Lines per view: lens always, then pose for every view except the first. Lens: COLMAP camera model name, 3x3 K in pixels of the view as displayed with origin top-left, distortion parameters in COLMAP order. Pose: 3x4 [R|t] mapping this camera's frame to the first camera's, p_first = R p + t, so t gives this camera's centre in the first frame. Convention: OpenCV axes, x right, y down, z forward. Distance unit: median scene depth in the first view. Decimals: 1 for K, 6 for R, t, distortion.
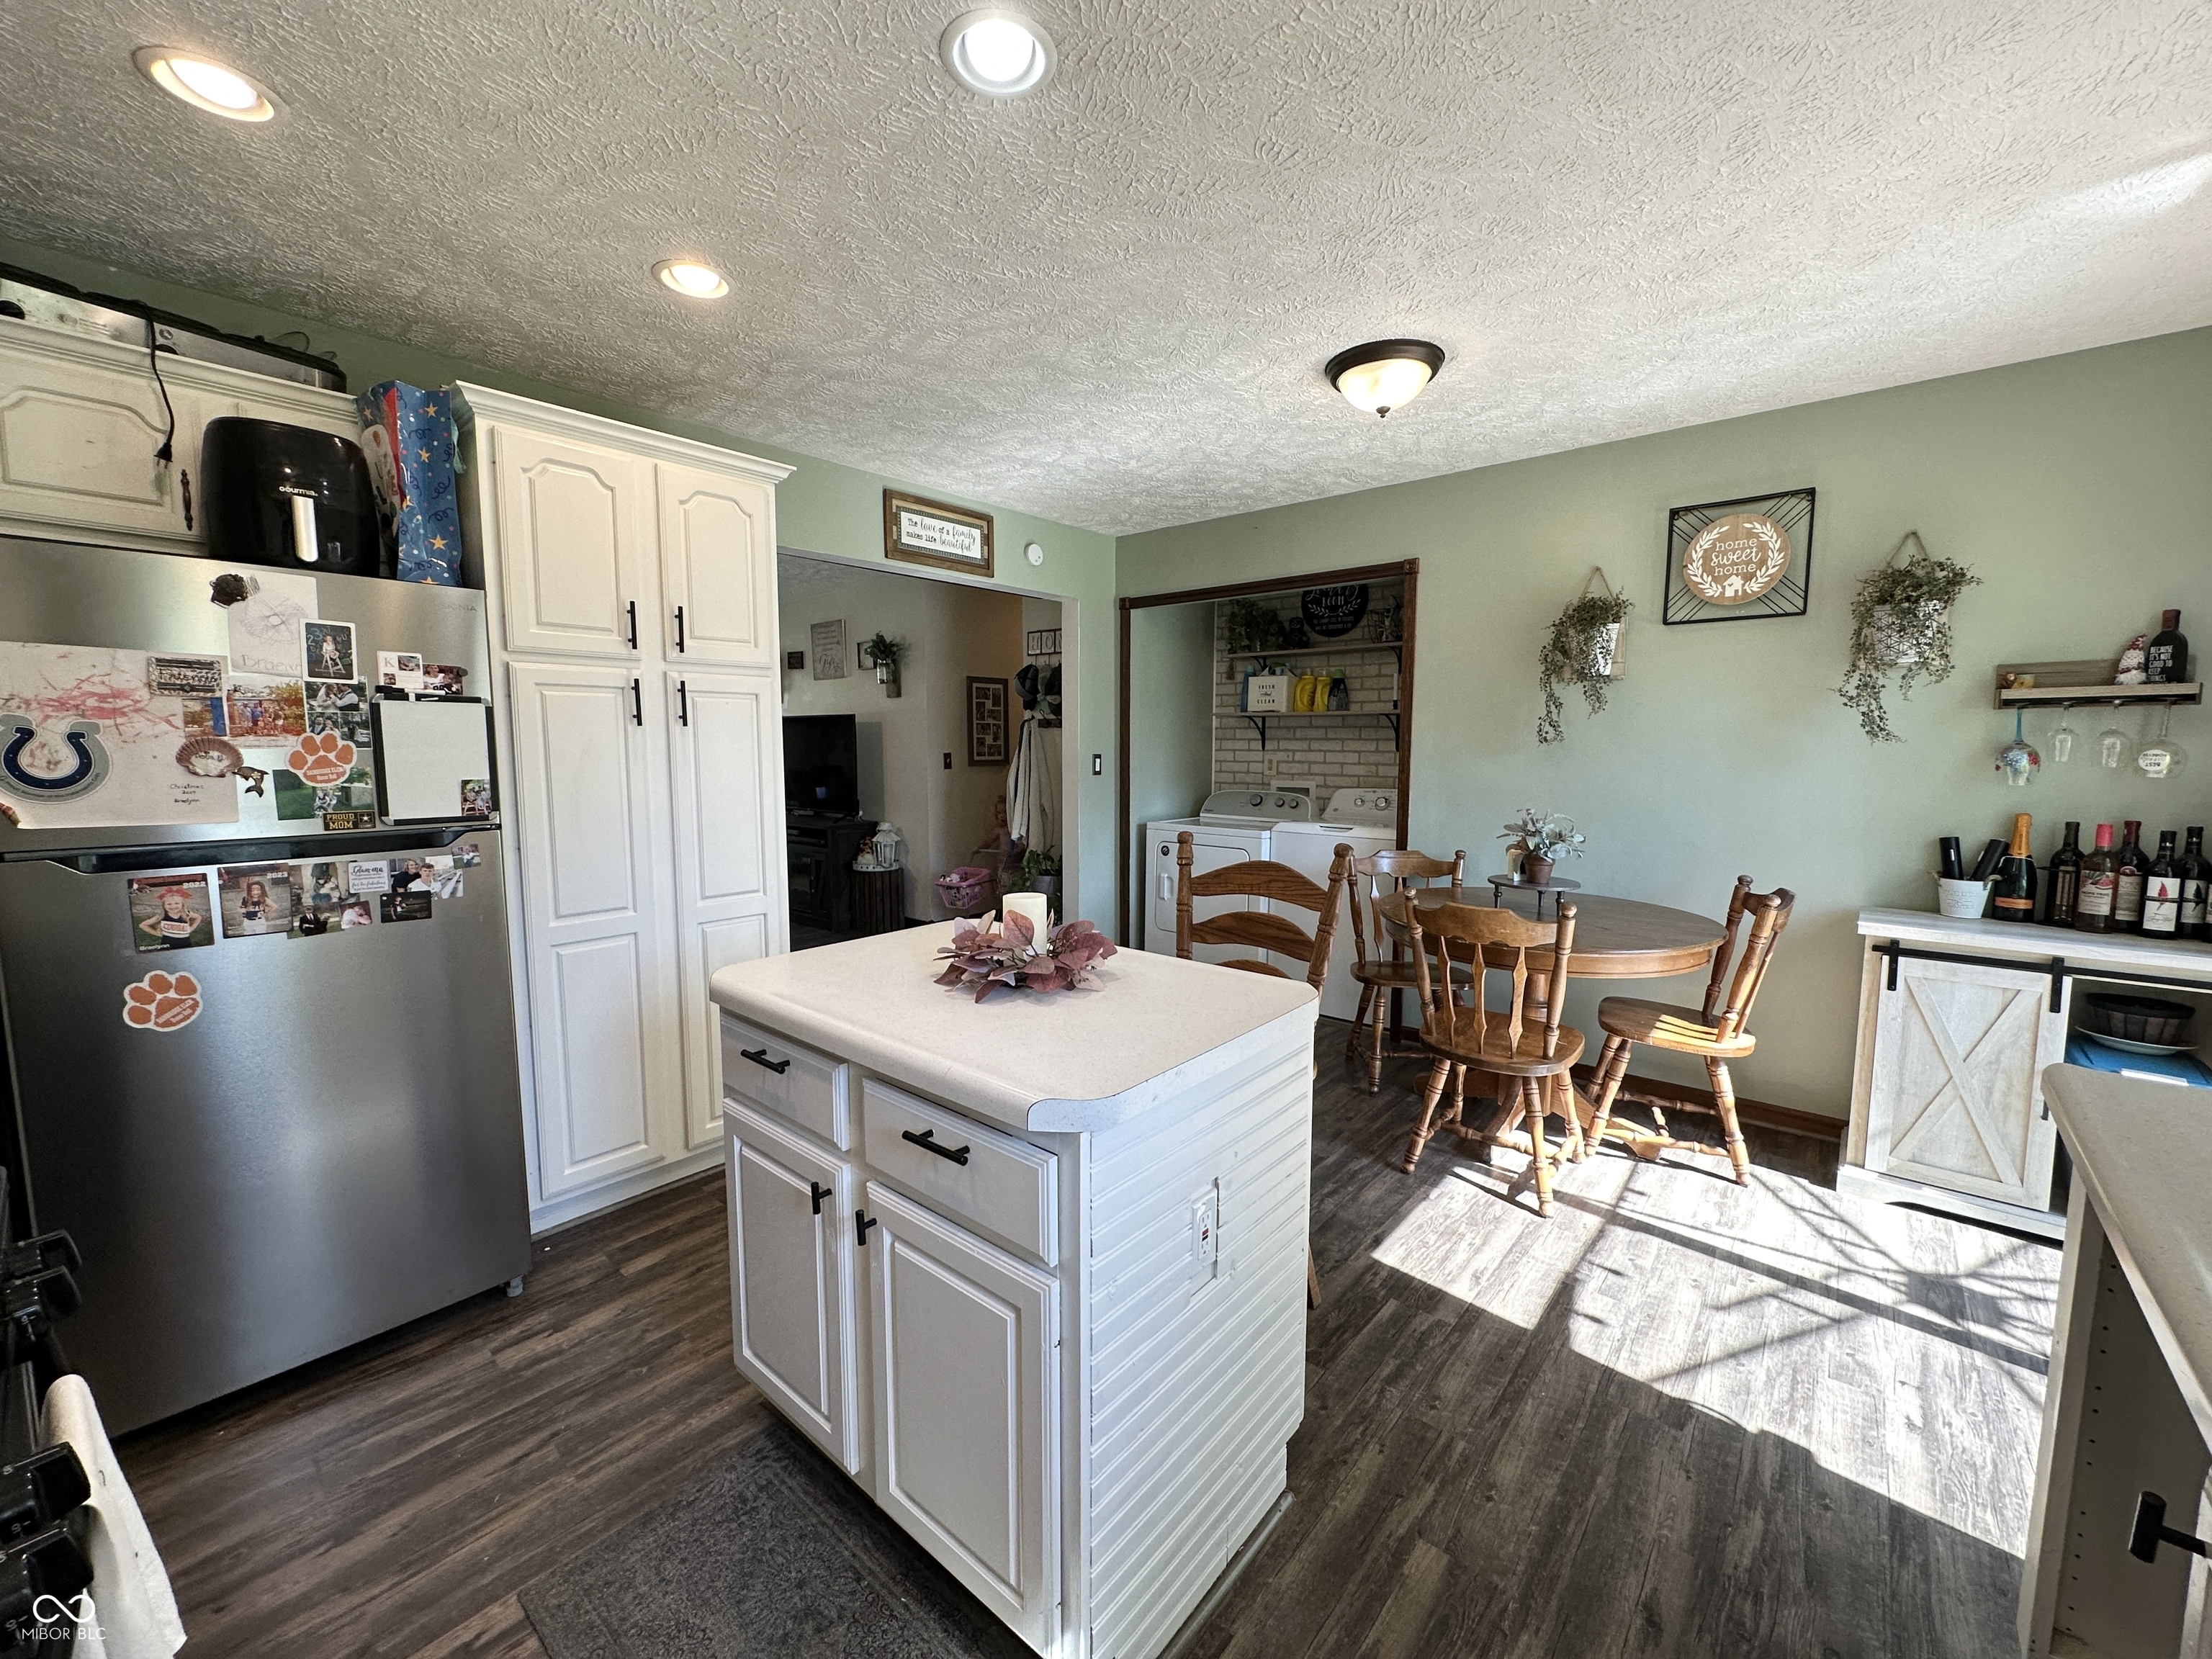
lens RADIAL K [[879.6, 0, 1105.0], [0, 879.6, 830.0], [0, 0, 1]] dist [-0.001053, -0.000240]
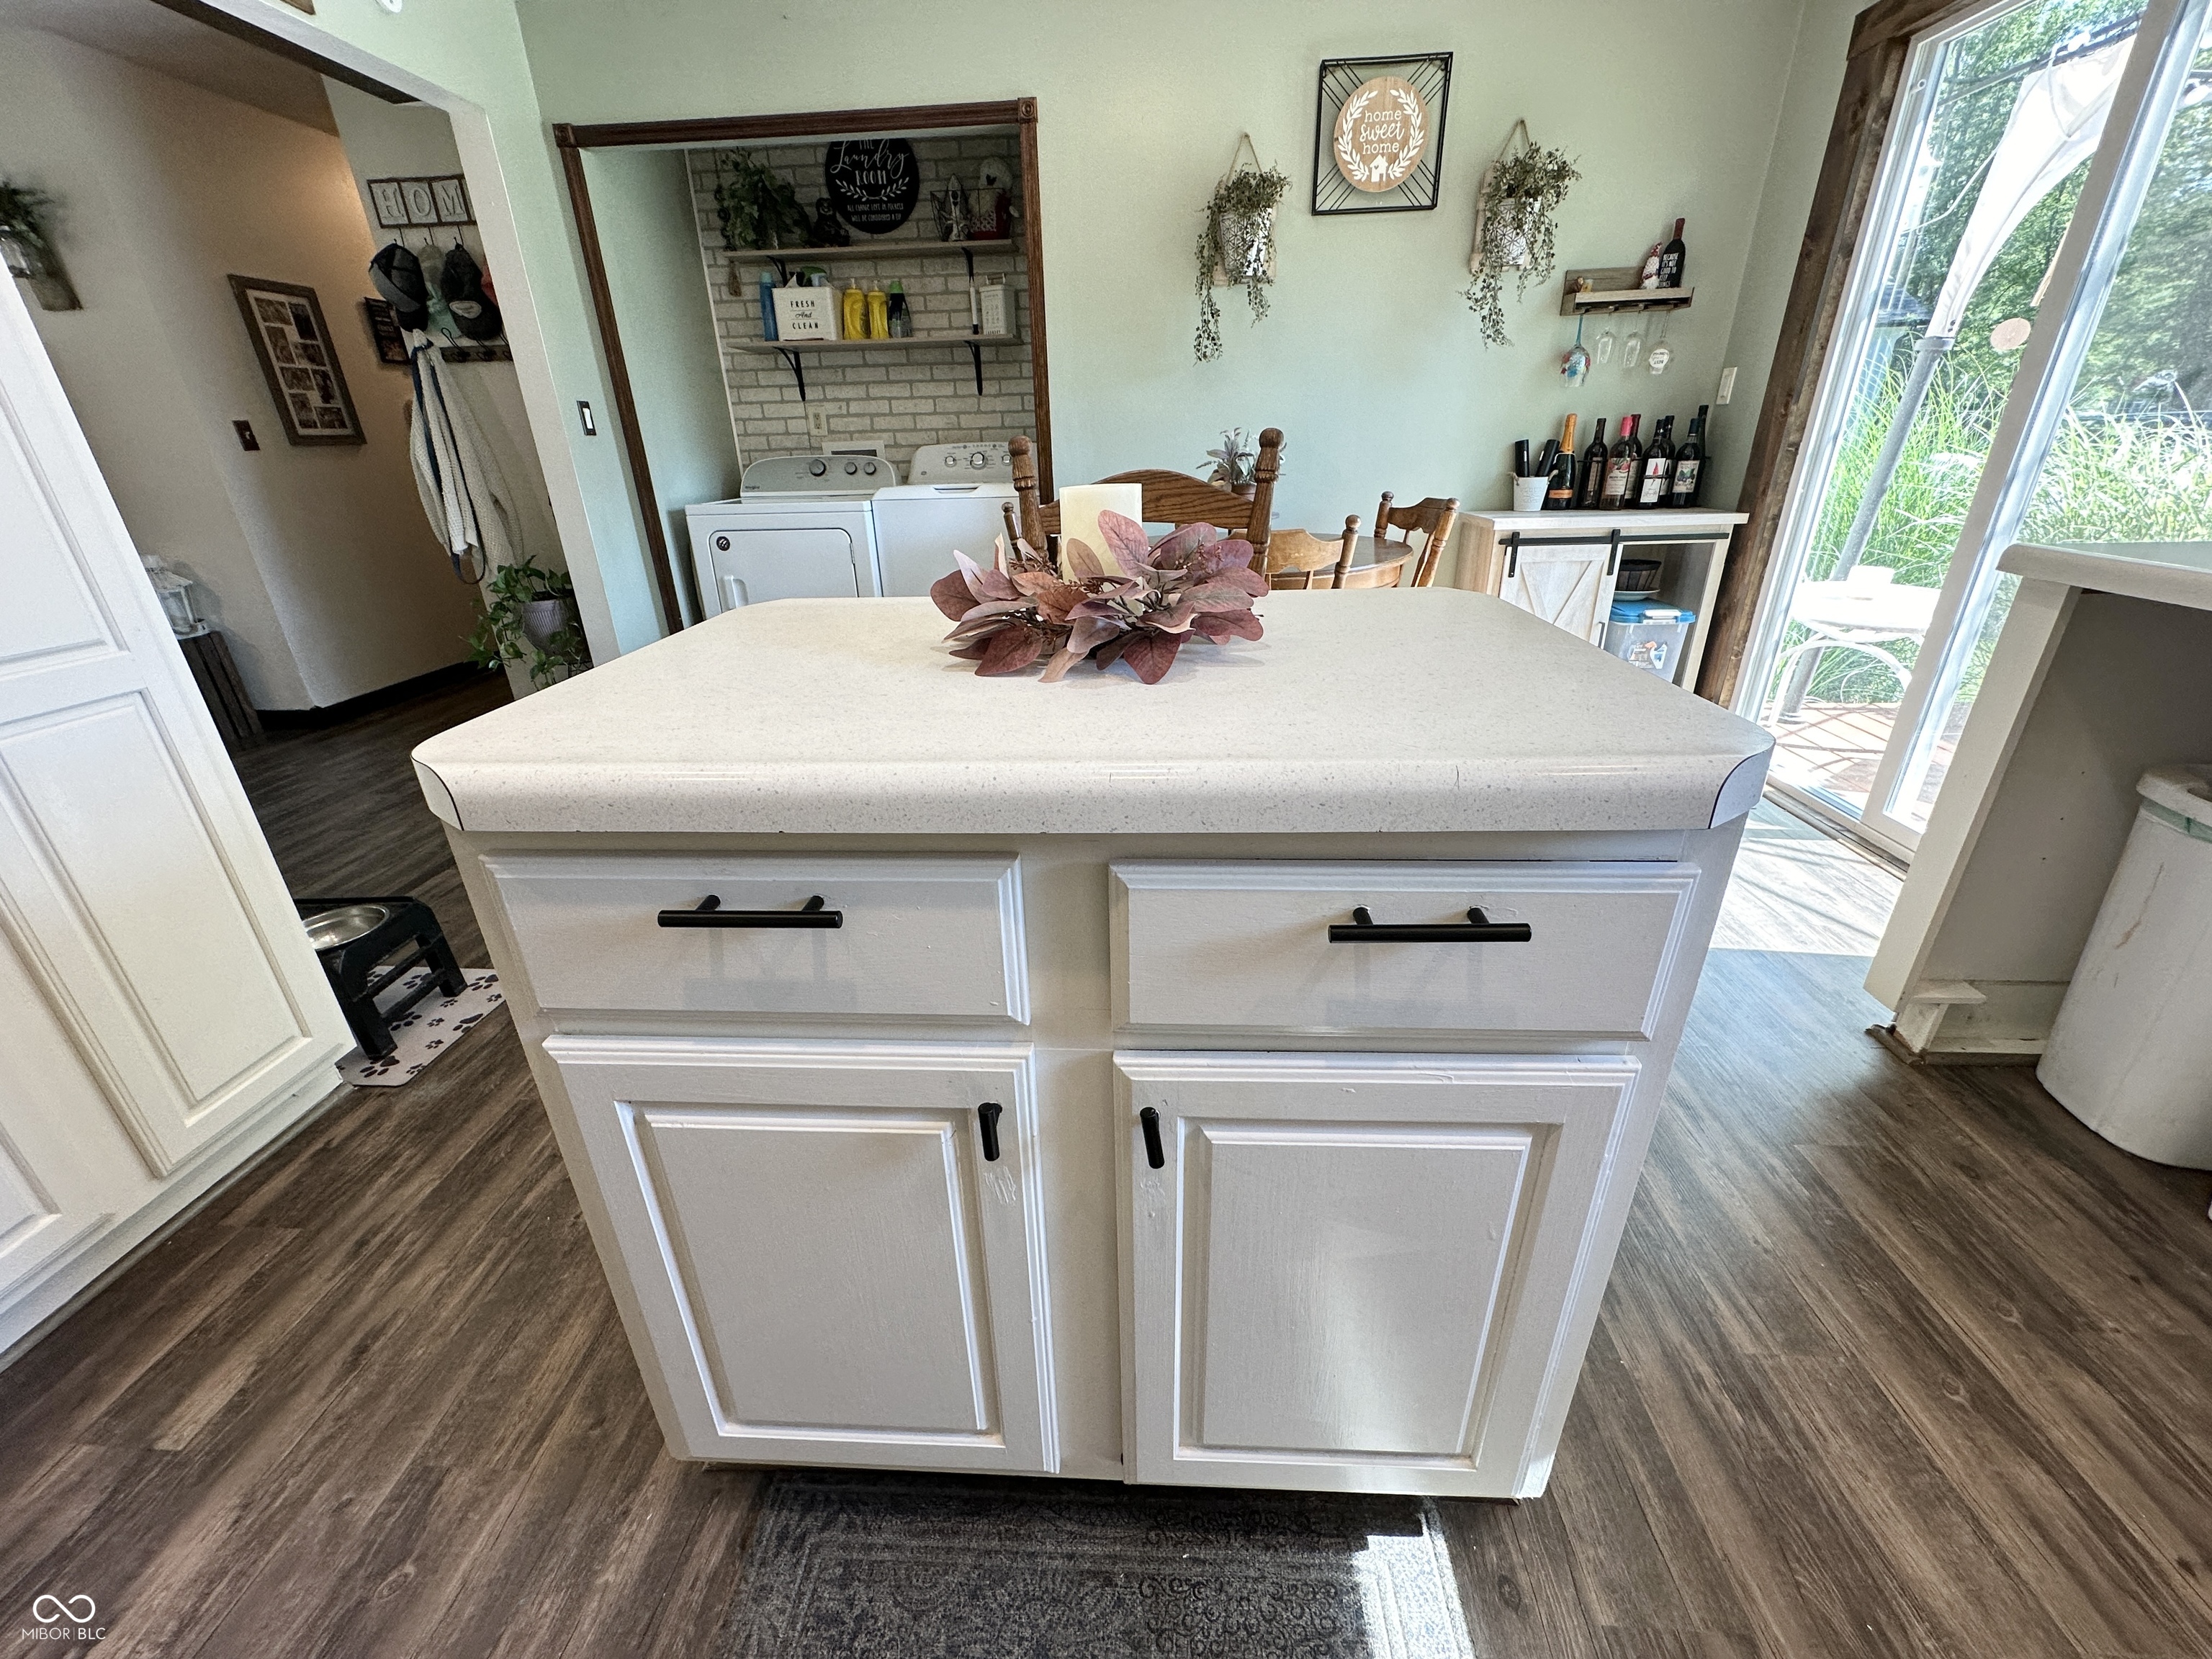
lens RADIAL K [[879.6, 0, 1104.5], [0, 879.6, 829.8], [0, 0, 1]] dist [-0.001053, -0.000240]
pose [[0.795397, -0.268370, 0.543435, -0.234949], [0.088439, 0.938420, 0.333987, 0.050506], [-0.599602, -0.217591, 0.770151, 0.296253]]
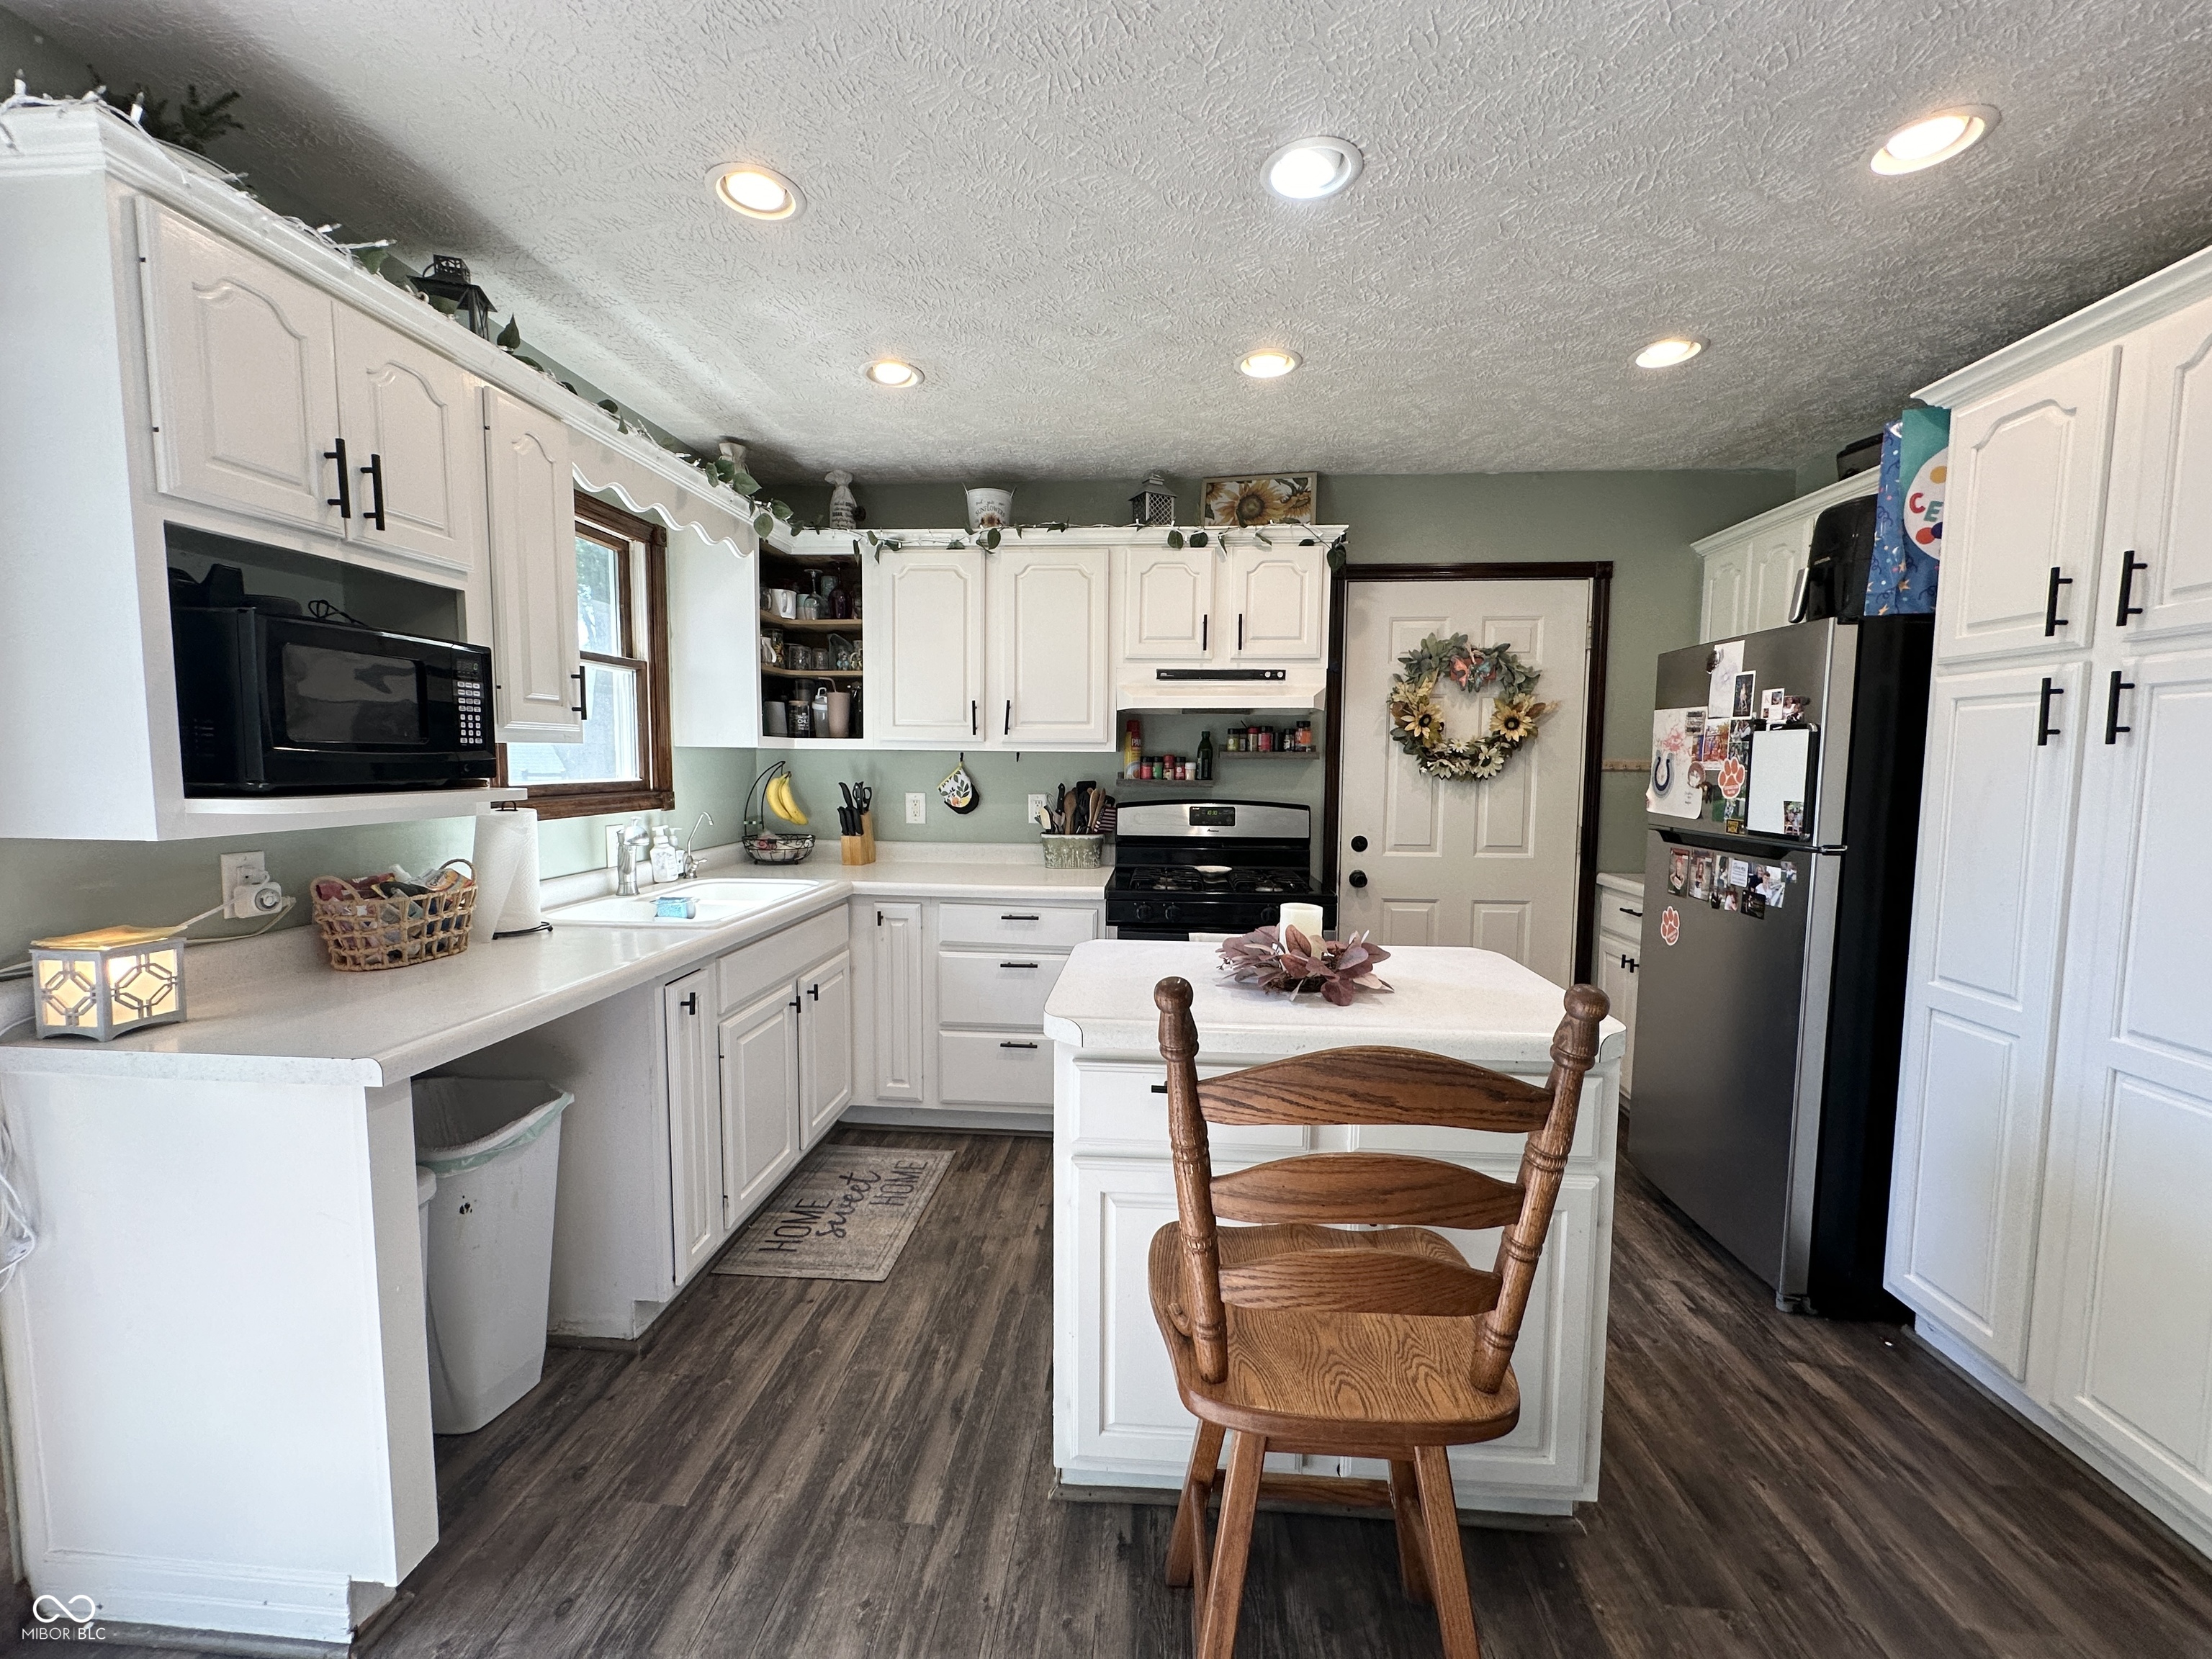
lens RADIAL K [[879.6, 0, 1103.5], [0, 879.6, 829.1], [0, 0, 1]] dist [-0.001053, -0.000240]
pose [[-0.806561, 0.040397, -0.589769, 0.392458], [-0.067423, 0.984866, 0.159666, -0.092643], [0.587294, 0.168544, -0.791631, 0.913157]]
